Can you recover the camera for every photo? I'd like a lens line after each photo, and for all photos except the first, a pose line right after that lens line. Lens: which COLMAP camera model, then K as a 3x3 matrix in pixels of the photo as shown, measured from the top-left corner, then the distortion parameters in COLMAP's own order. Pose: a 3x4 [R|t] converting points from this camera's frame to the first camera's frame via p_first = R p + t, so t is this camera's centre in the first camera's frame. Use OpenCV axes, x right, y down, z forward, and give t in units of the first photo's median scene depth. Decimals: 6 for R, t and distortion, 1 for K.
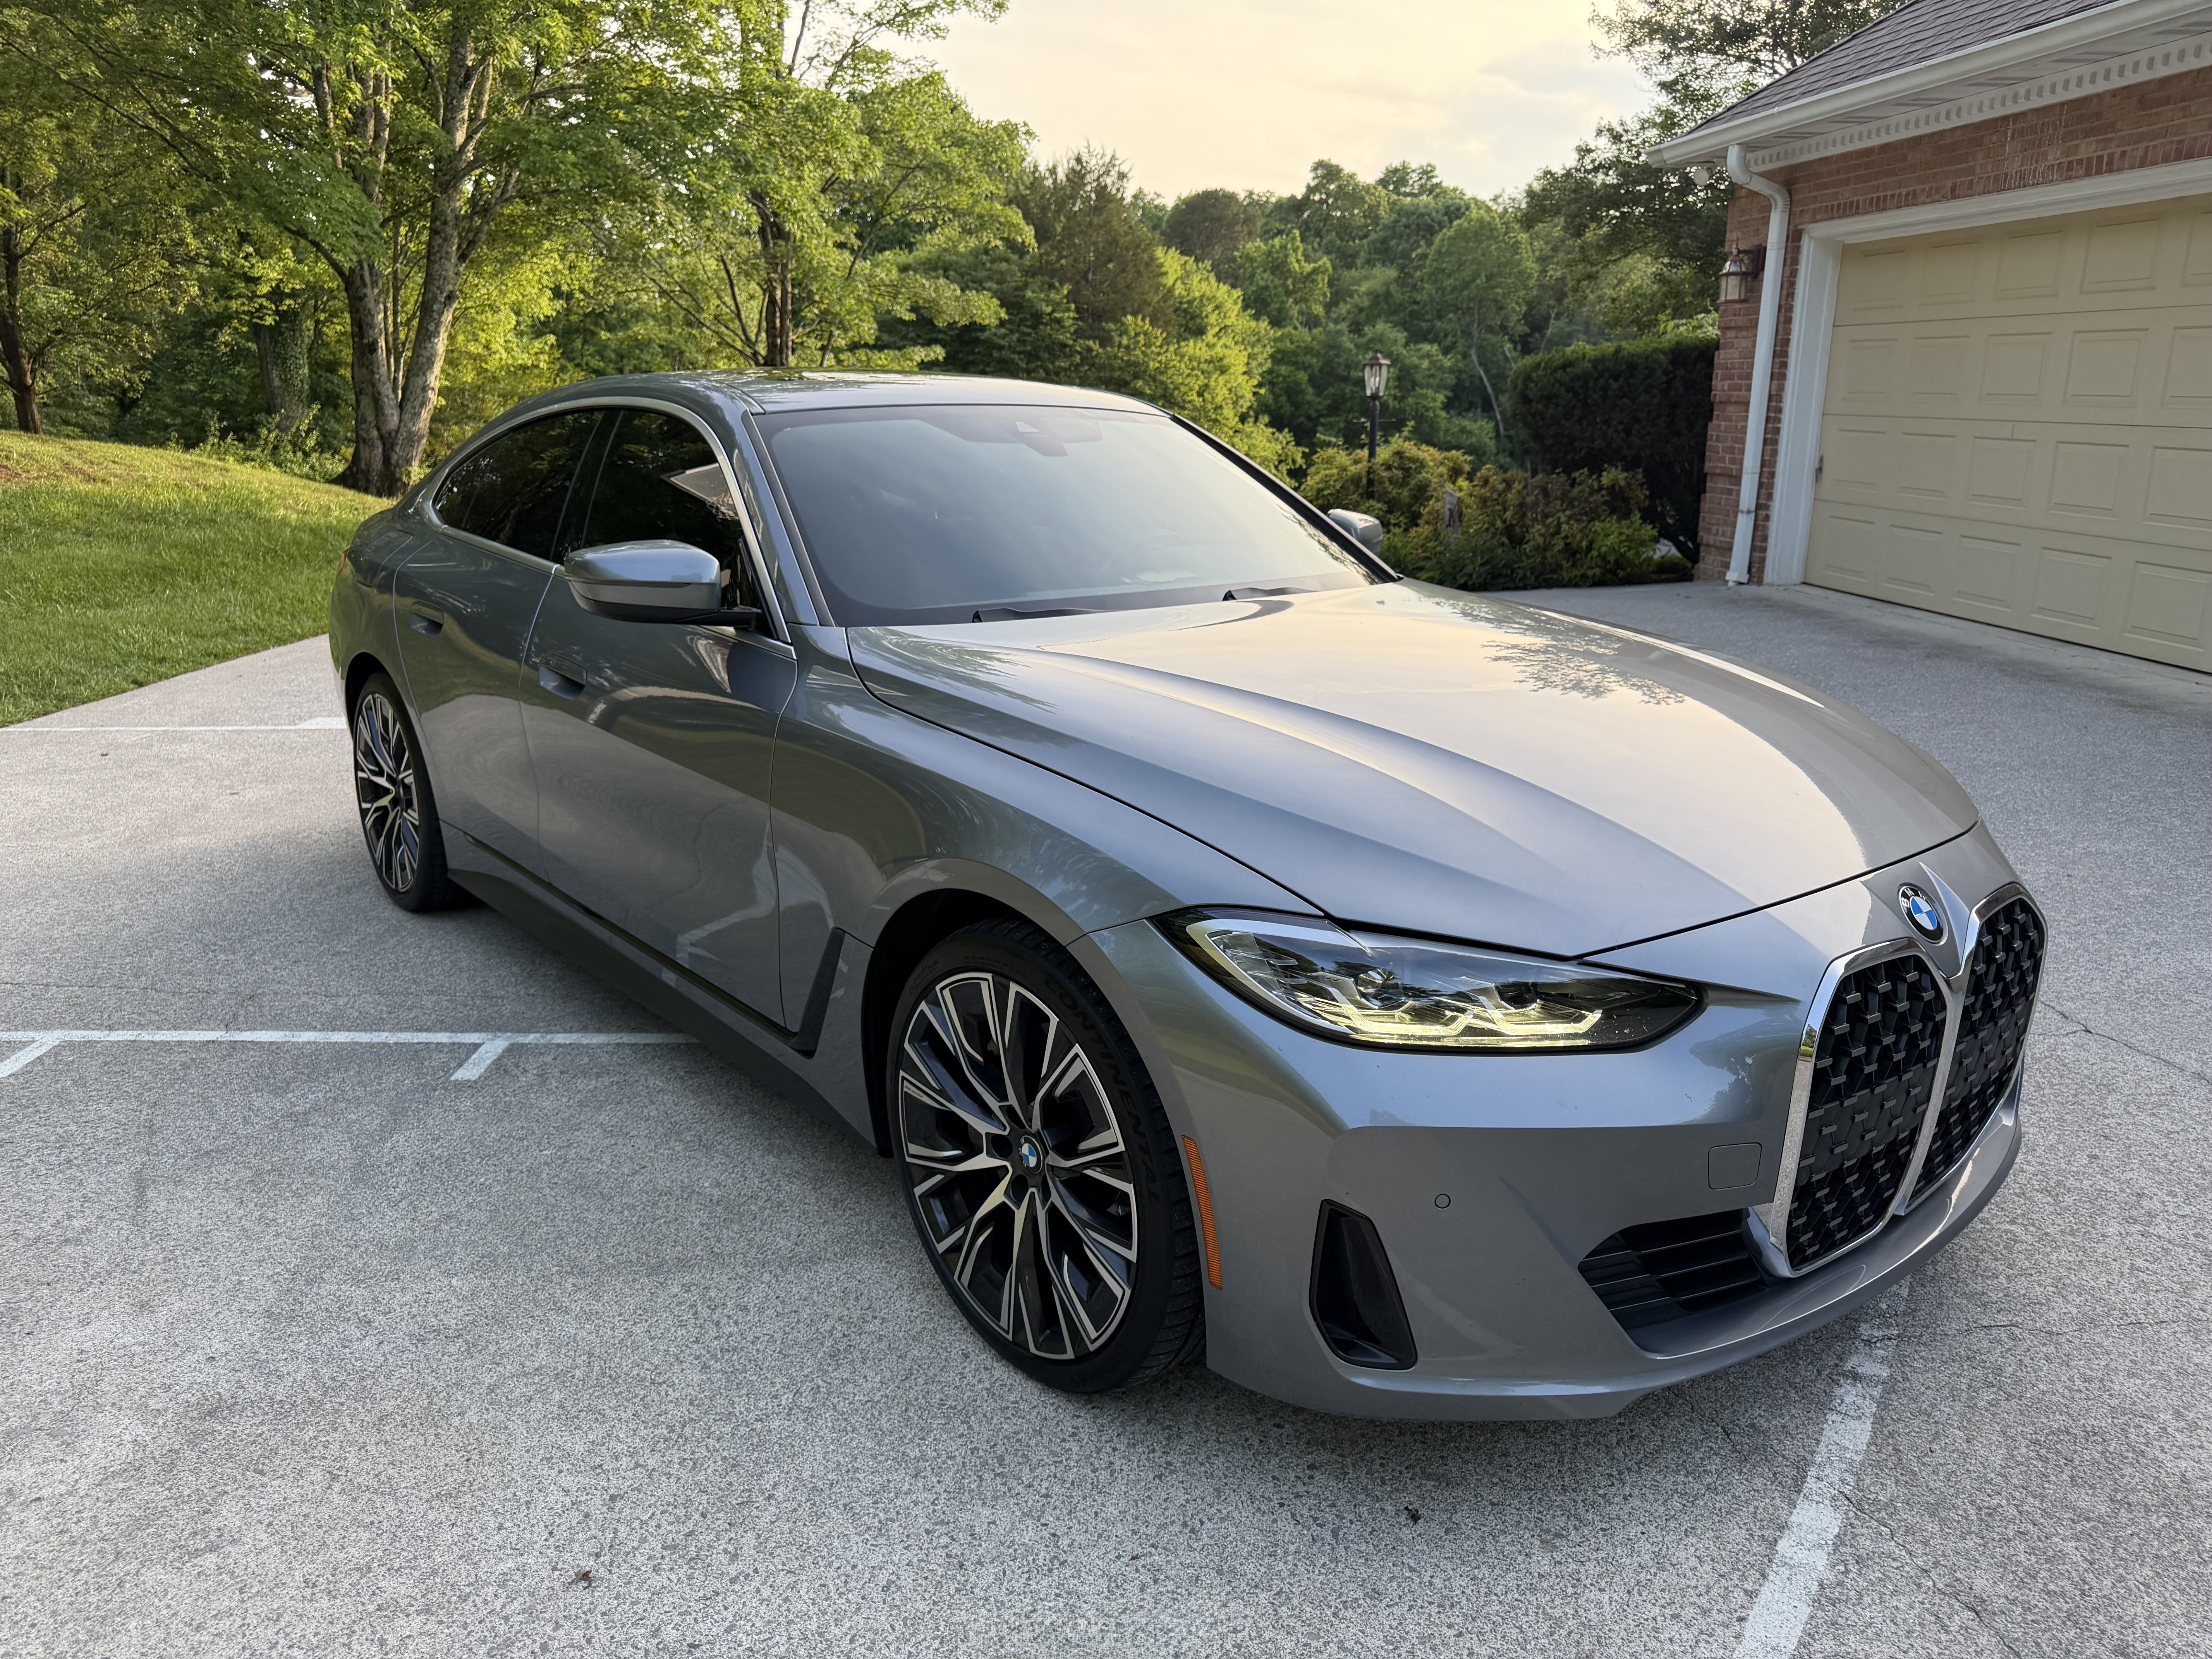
lens RADIAL K [[1552.7, 0, 1096.5], [0, 1552.7, 829.4], [0, 0, 1]] dist [0.066386, -0.102319]
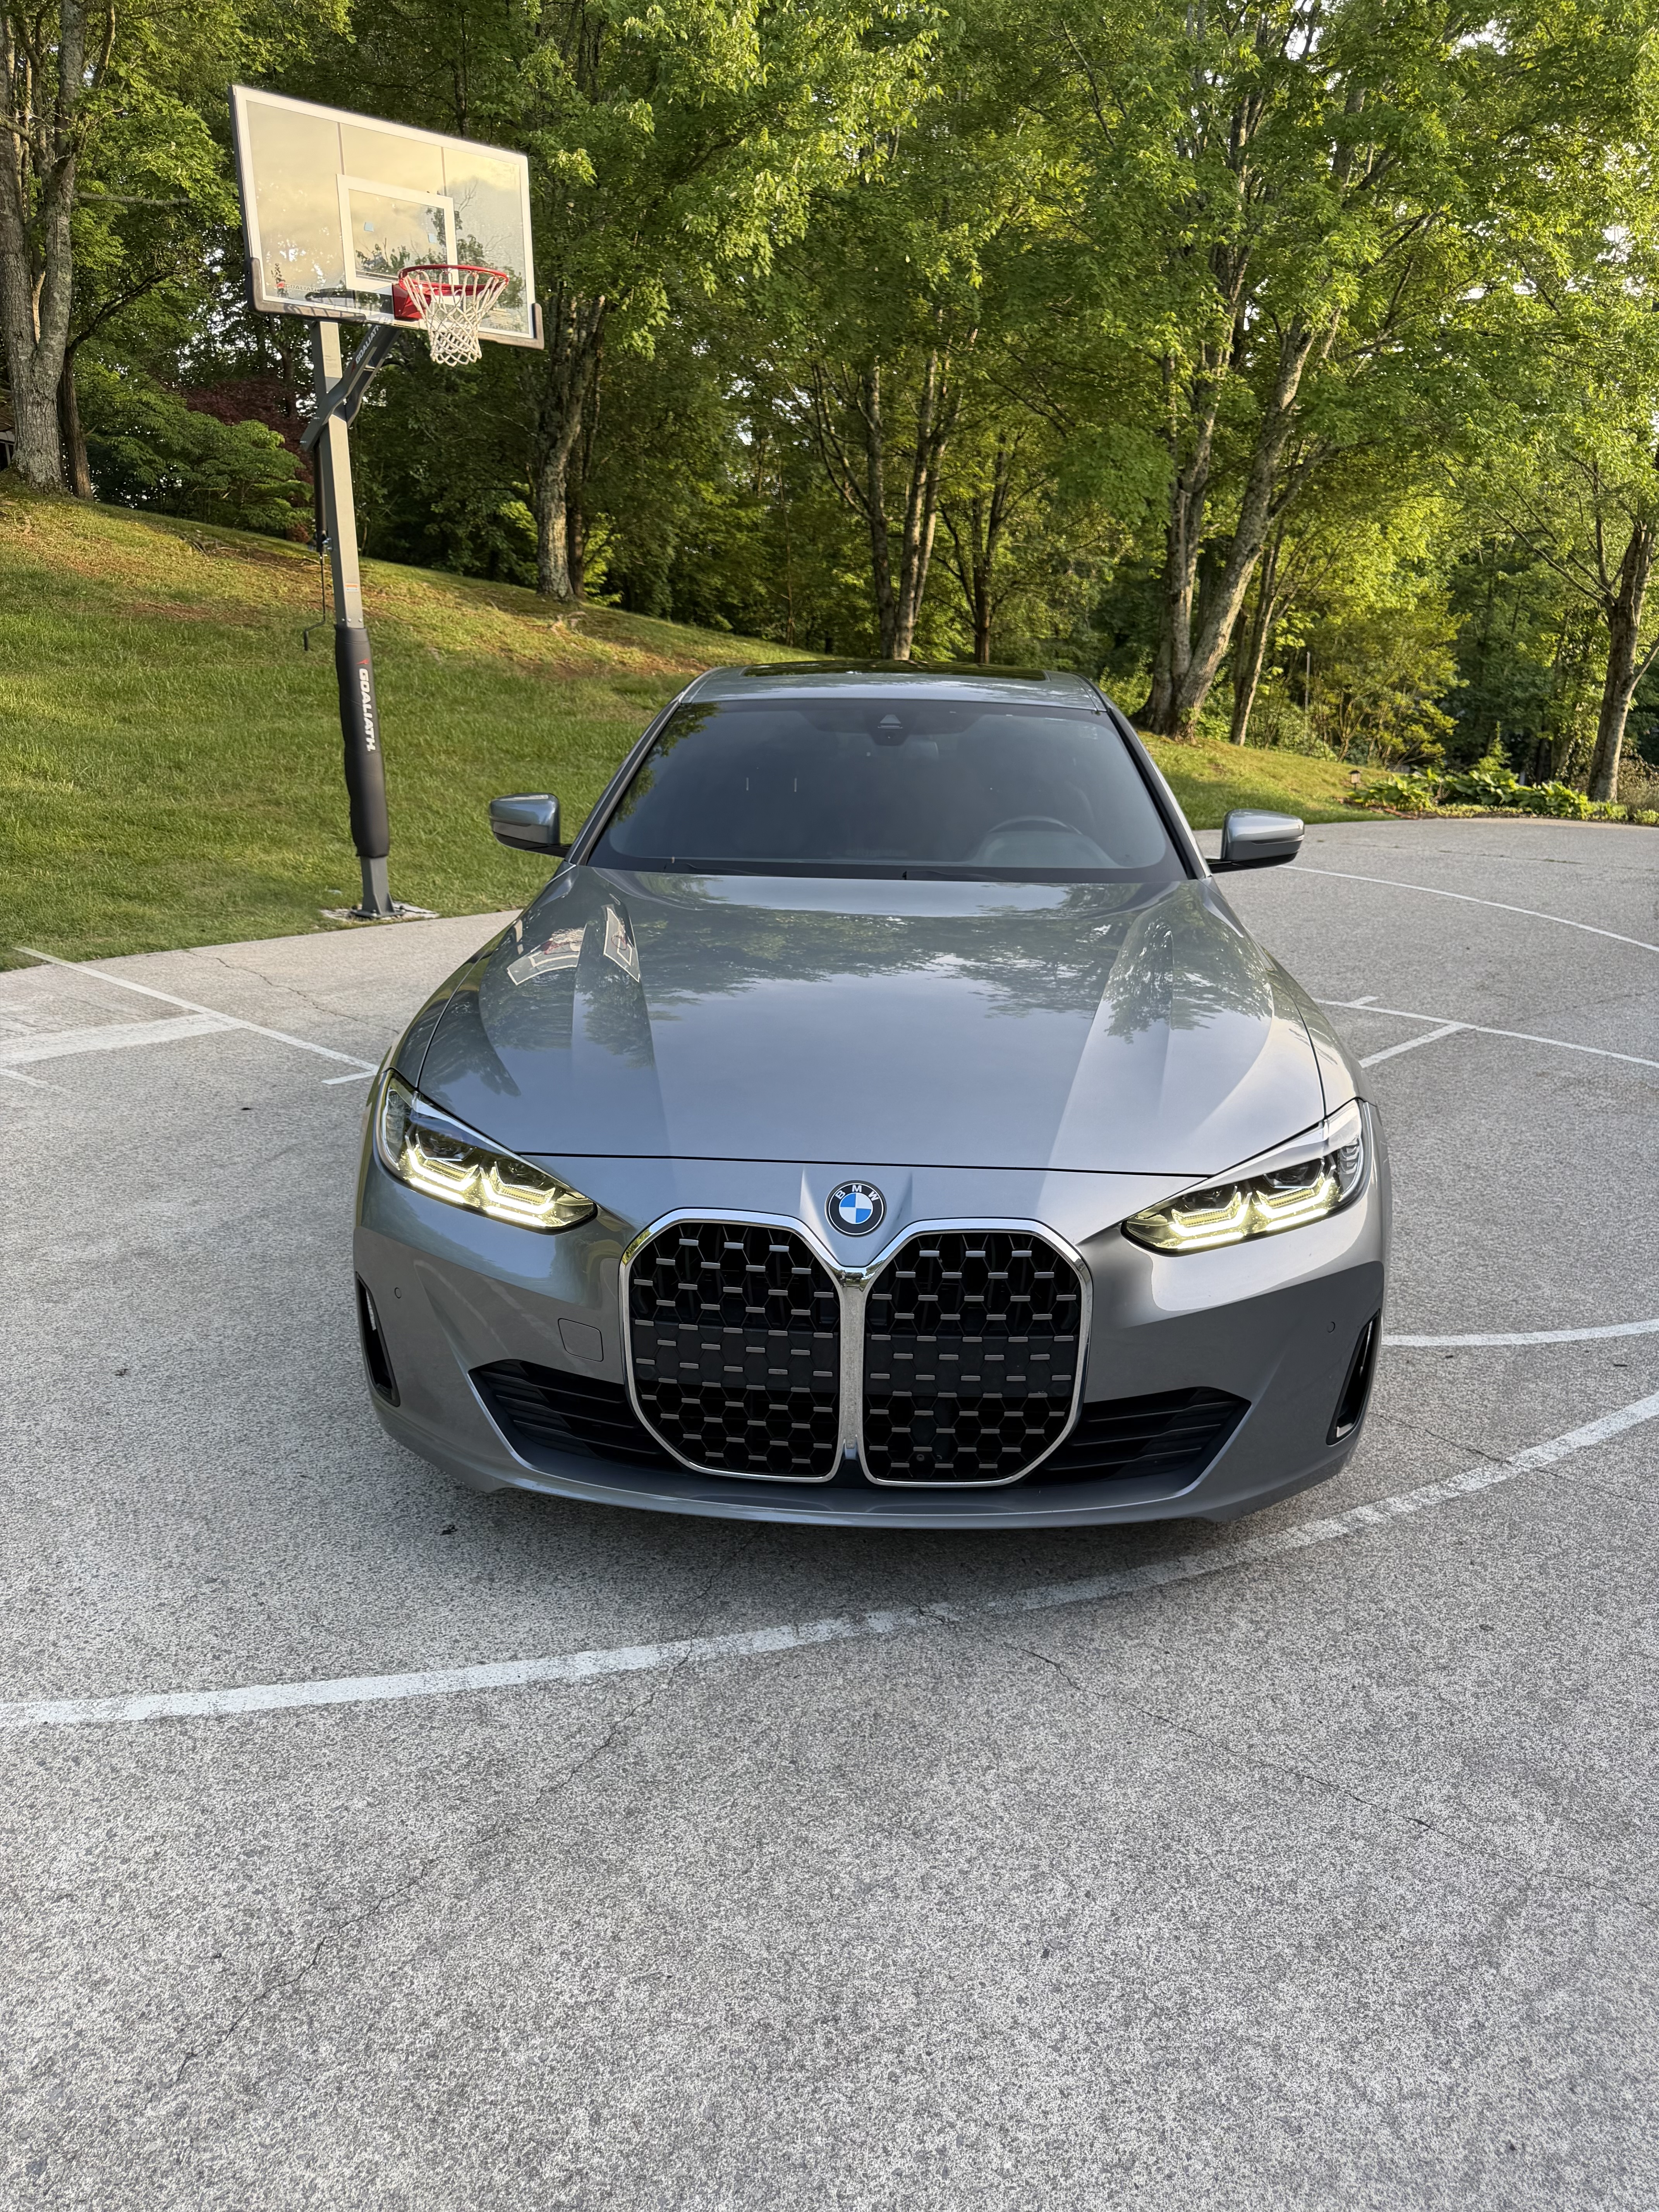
lens RADIAL K [[1567.7, 0, 829.5], [0, 1567.7, 1106.0], [0, 0, 1]] dist [0.015140, -0.027451]
pose [[0.736244, 0.202119, -0.645827, 0.099606], [-0.186410, 0.978006, 0.093570, -0.009580], [0.650535, 0.051498, 0.757728, 0.011667]]
